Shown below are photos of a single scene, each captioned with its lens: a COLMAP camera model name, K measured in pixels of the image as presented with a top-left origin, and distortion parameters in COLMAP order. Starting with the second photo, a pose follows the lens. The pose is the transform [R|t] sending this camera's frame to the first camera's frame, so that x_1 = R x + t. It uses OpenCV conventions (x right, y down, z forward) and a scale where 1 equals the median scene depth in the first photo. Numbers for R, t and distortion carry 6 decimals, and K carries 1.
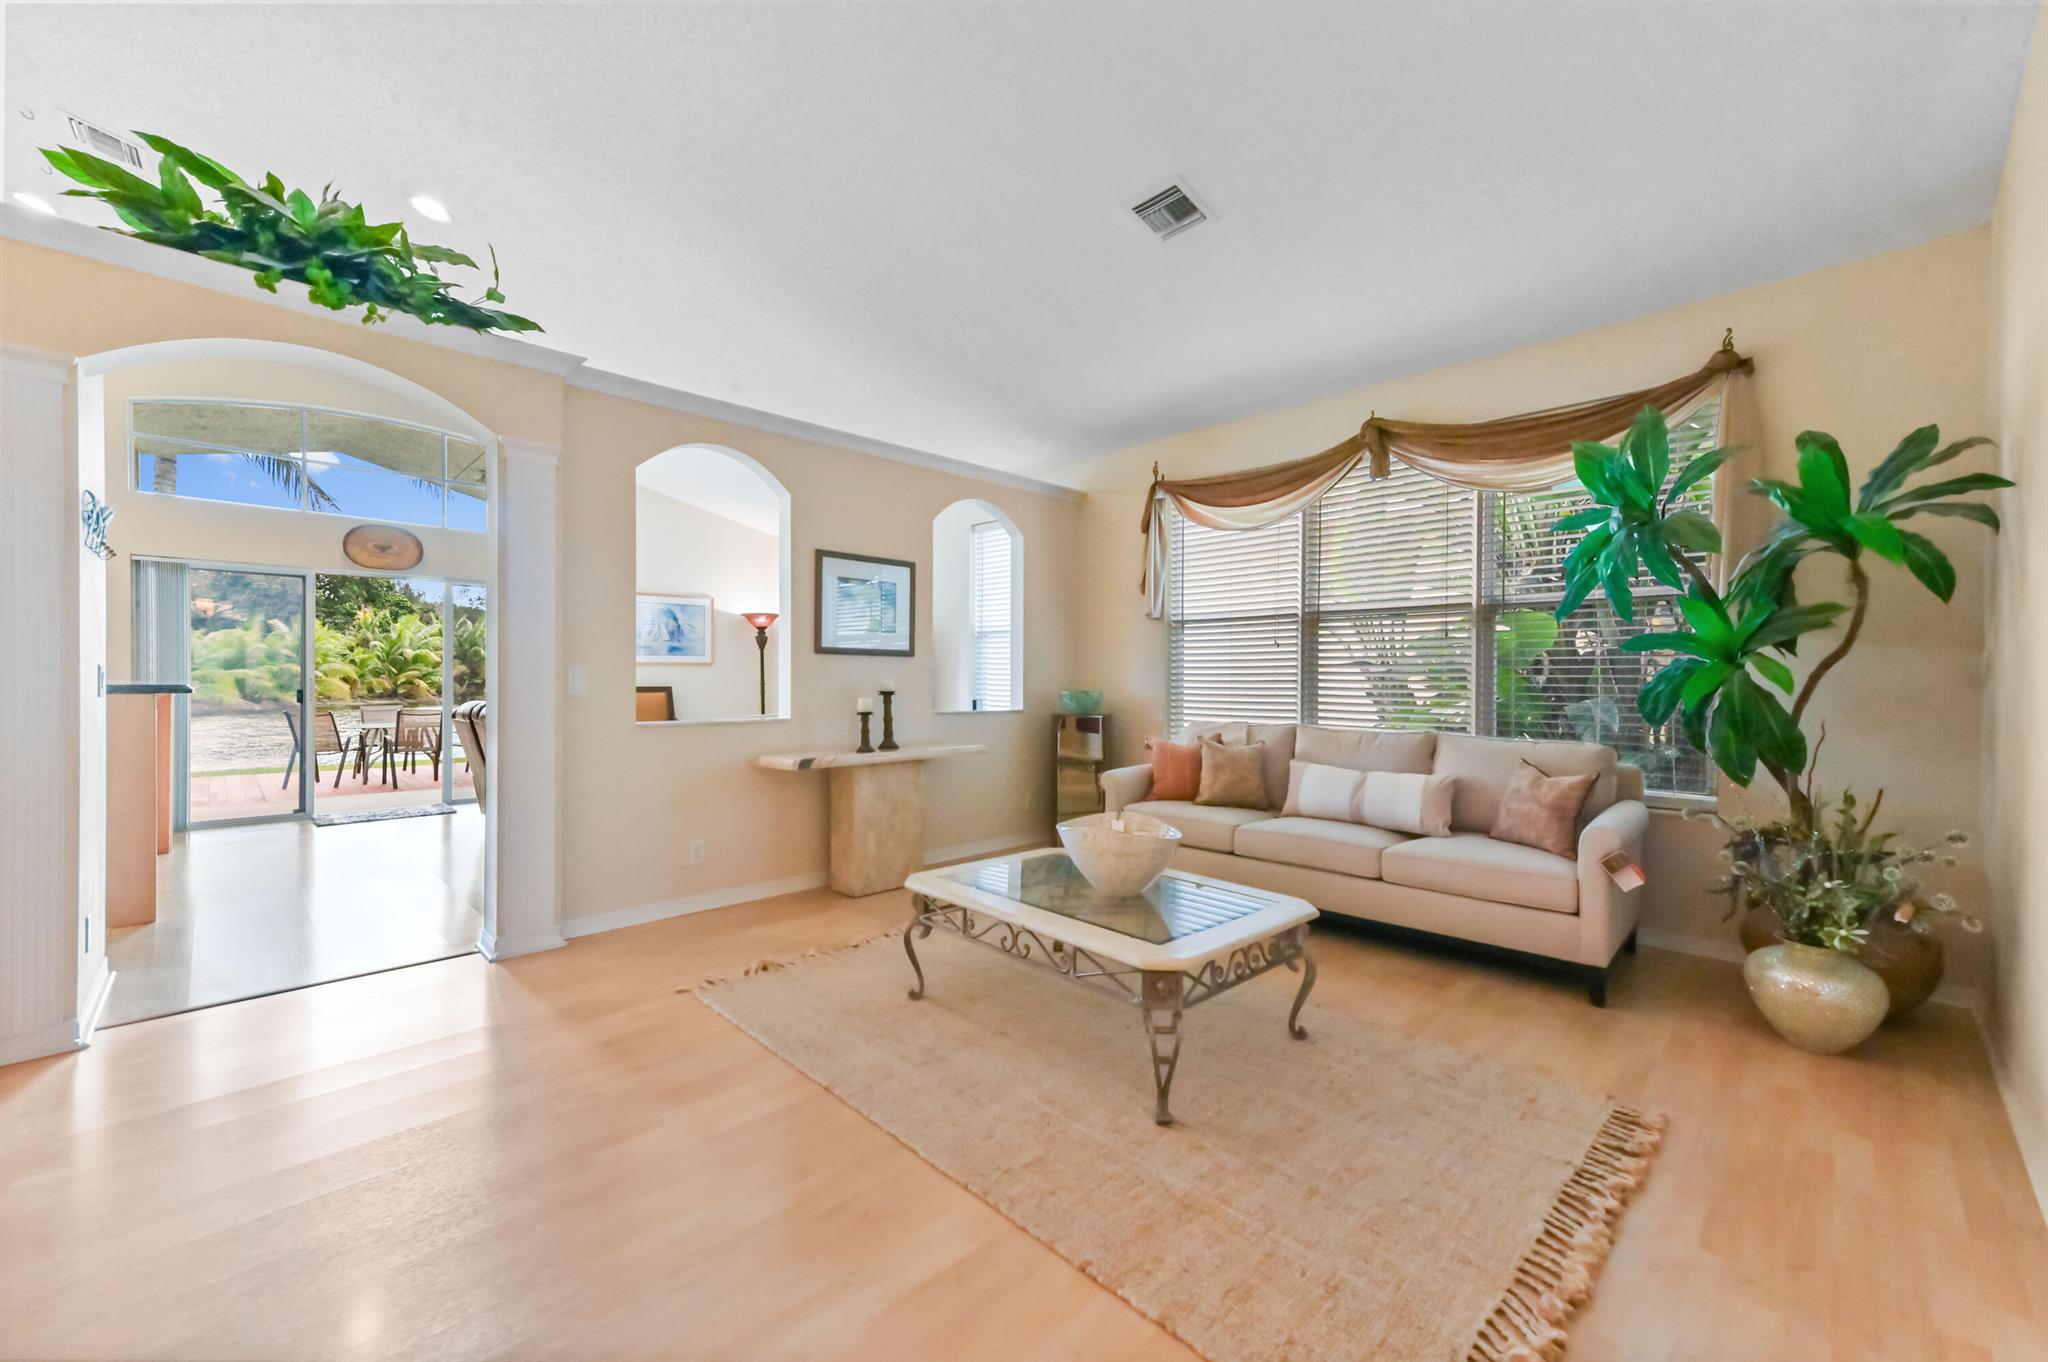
lens RADIAL K [[819.5, 0, 1027.1], [0, 819.5, 684.2], [0, 0, 1]] dist [0.015207, 0.000032]
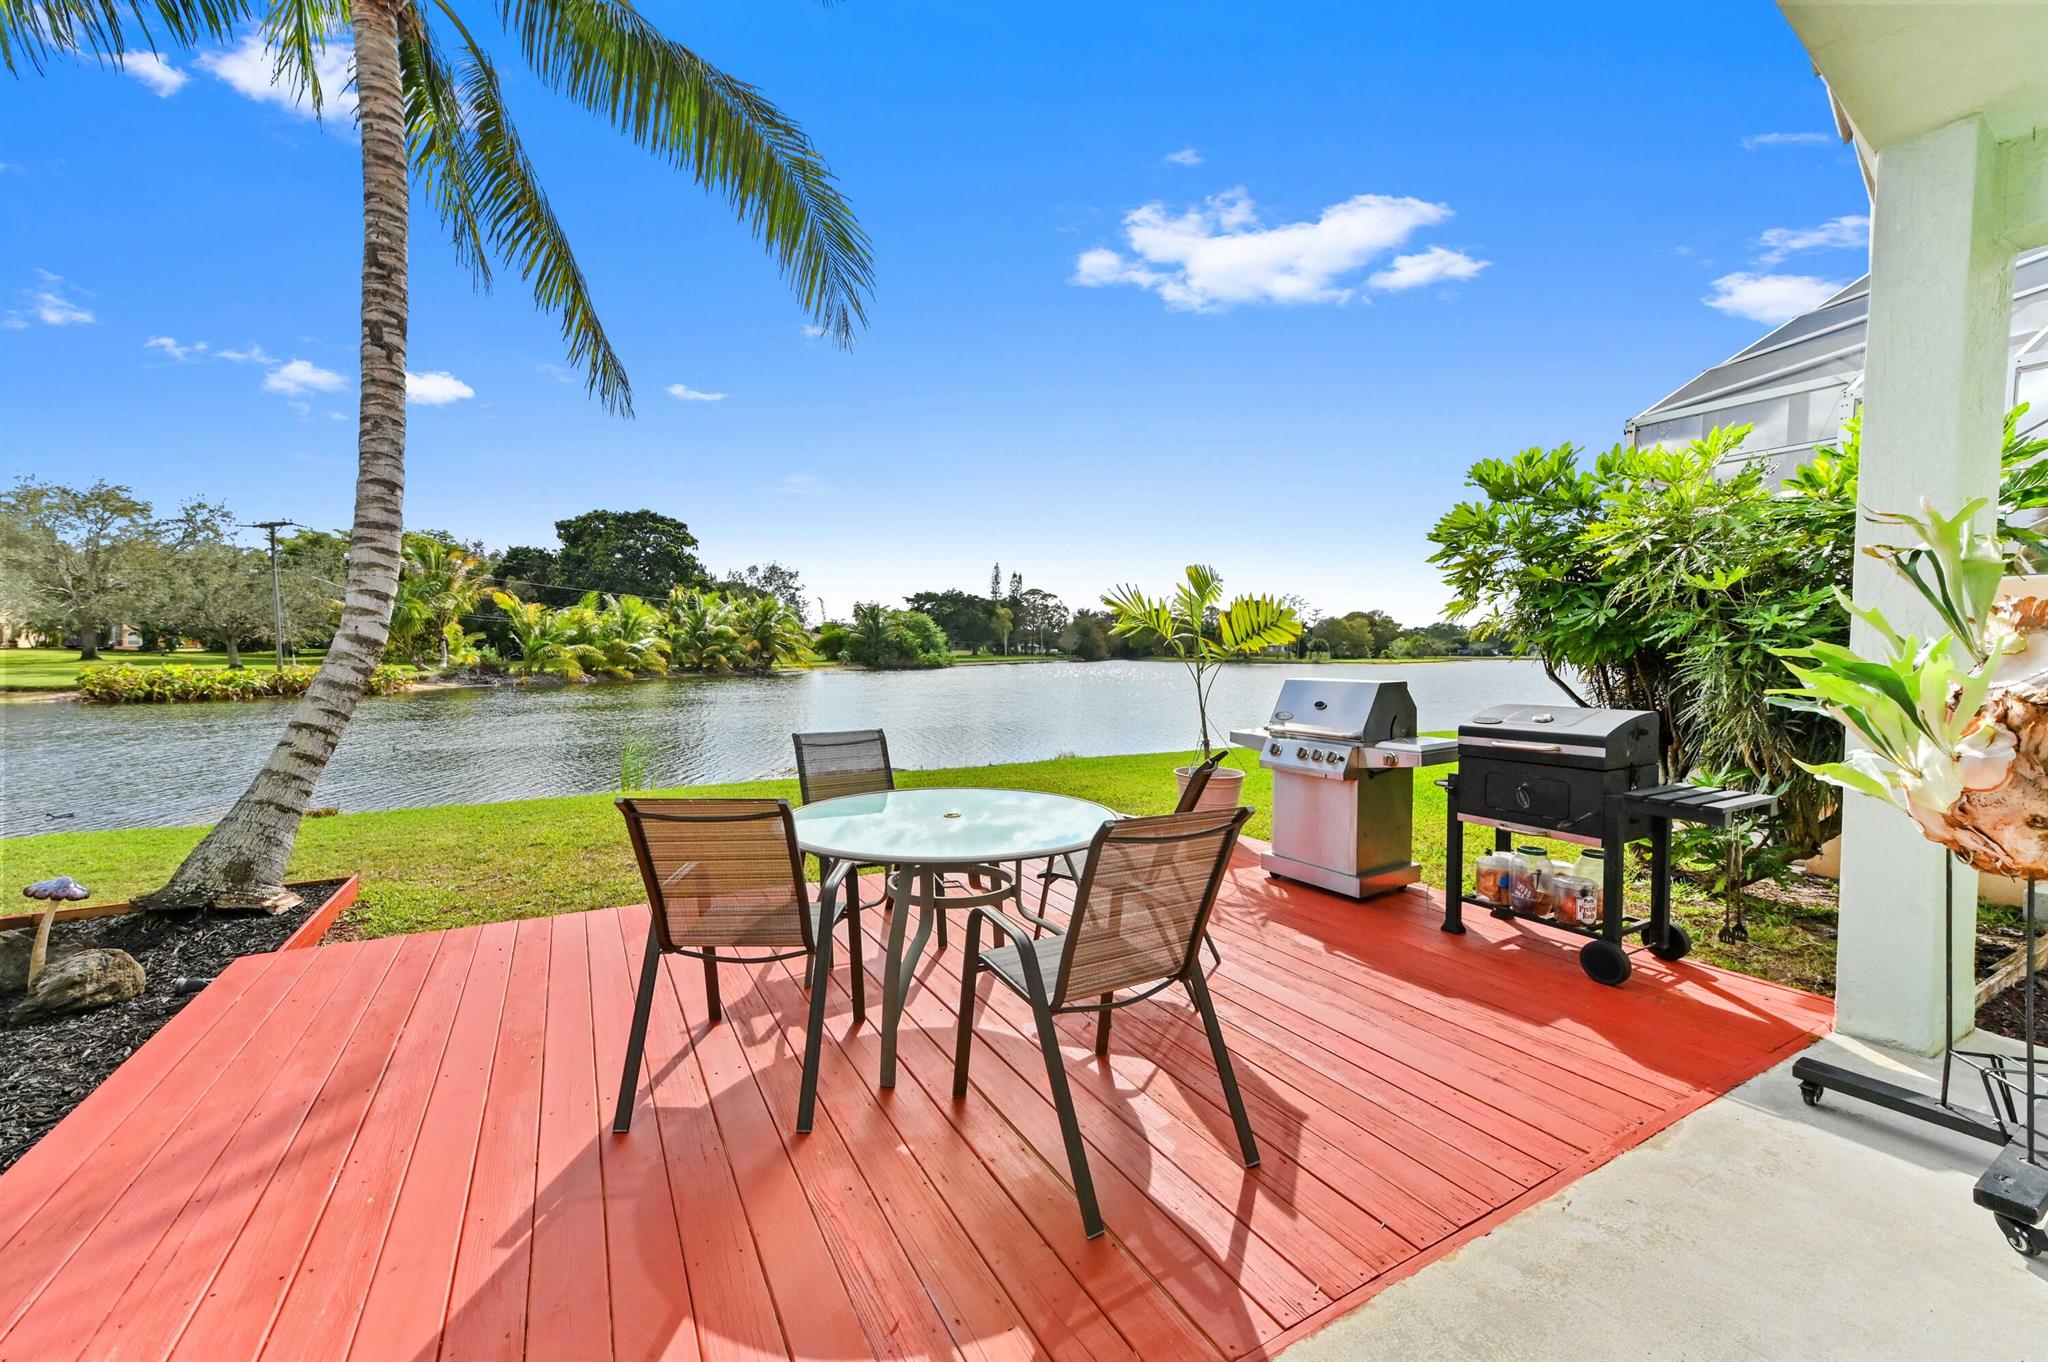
lens RADIAL K [[800.1, 0, 1018.3], [0, 800.1, 668.1], [0, 0, 1]] dist [0.010088, 0.000225]
pose [[0.965597, 0.005144, -0.259993, -1.611978], [-0.002127, 0.999927, 0.011886, -0.012375], [0.260035, -0.010924, 0.965537, 1.786744]]
